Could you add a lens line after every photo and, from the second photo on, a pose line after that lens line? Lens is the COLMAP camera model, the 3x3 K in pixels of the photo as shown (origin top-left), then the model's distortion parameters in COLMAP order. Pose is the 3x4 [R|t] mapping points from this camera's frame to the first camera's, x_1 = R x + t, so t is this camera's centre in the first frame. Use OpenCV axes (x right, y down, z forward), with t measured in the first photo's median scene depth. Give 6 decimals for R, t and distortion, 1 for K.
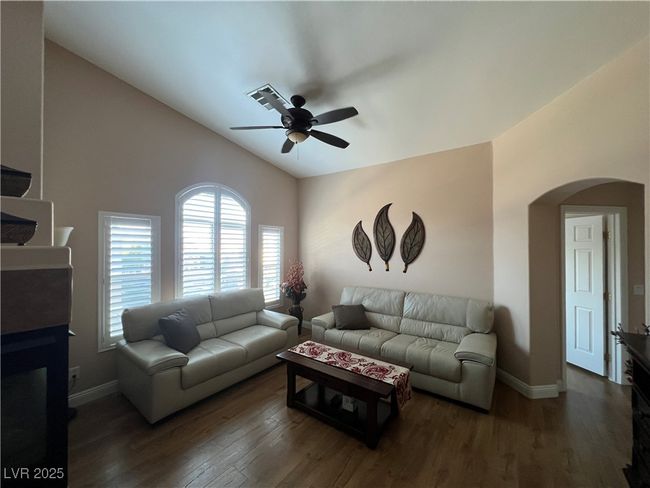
lens RADIAL K [[257.8, 0, 323.1], [0, 257.8, 246.7], [0, 0, 1]] dist [-0.006376, 0.001999]
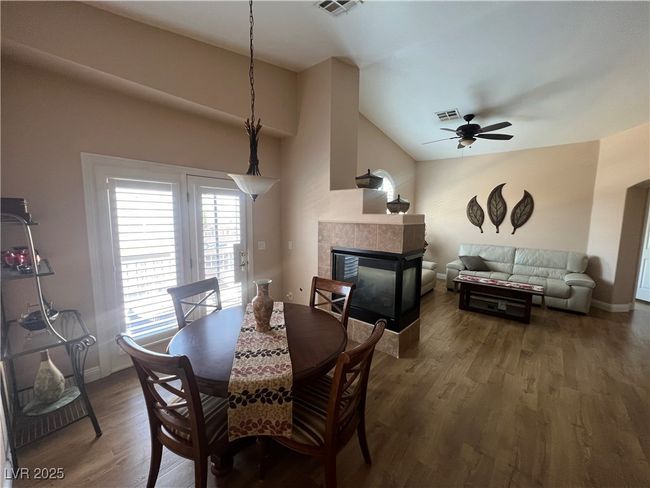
lens RADIAL K [[257.8, 0, 323.0], [0, 257.8, 244.9], [0, 0, 1]] dist [-0.006376, 0.001999]
pose [[0.996529, 0.017305, -0.081423, -0.659867], [-0.007426, 0.992734, 0.120101, -0.001900], [0.082910, -0.119079, 0.989417, -0.524238]]
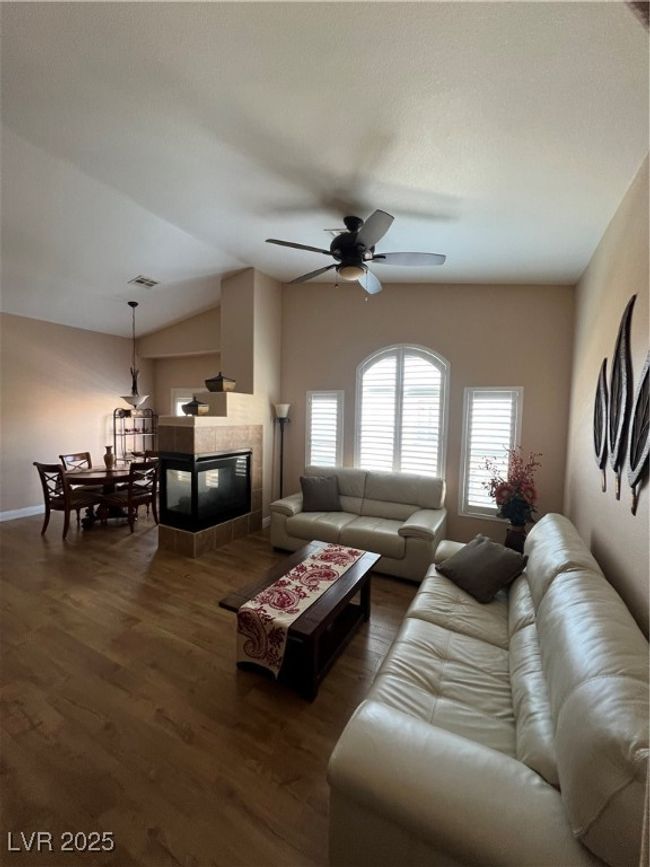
lens RADIAL K [[343.9, 0, 326.6], [0, 343.9, 436.3], [0, 0, 1]] dist [-0.006376, 0.001999]
pose [[0.157641, 0.067811, -0.985165, 0.729982], [-0.014117, 0.997692, 0.066415, -0.016267], [0.987396, 0.003438, 0.158235, 0.630494]]
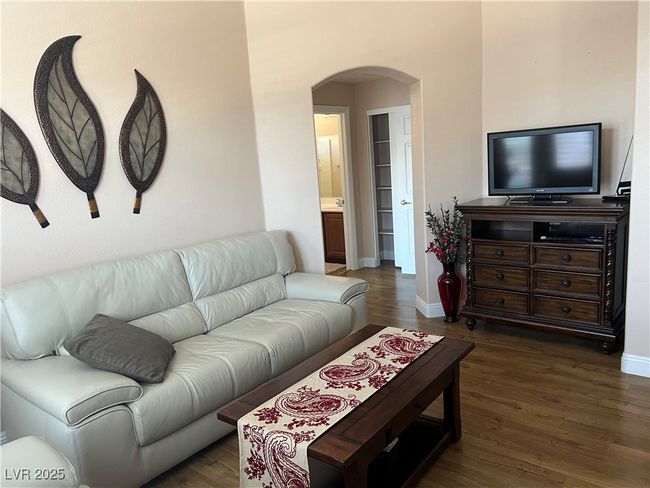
lens RADIAL K [[483.5, 0, 322.0], [0, 483.5, 239.8], [0, 0, 1]] dist [0.028521, -0.028316]
pose [[0.019144, -0.170367, 0.985195, -0.549223], [0.060818, 0.983749, 0.168935, 0.028486], [-0.997965, 0.056683, 0.029194, 0.735963]]
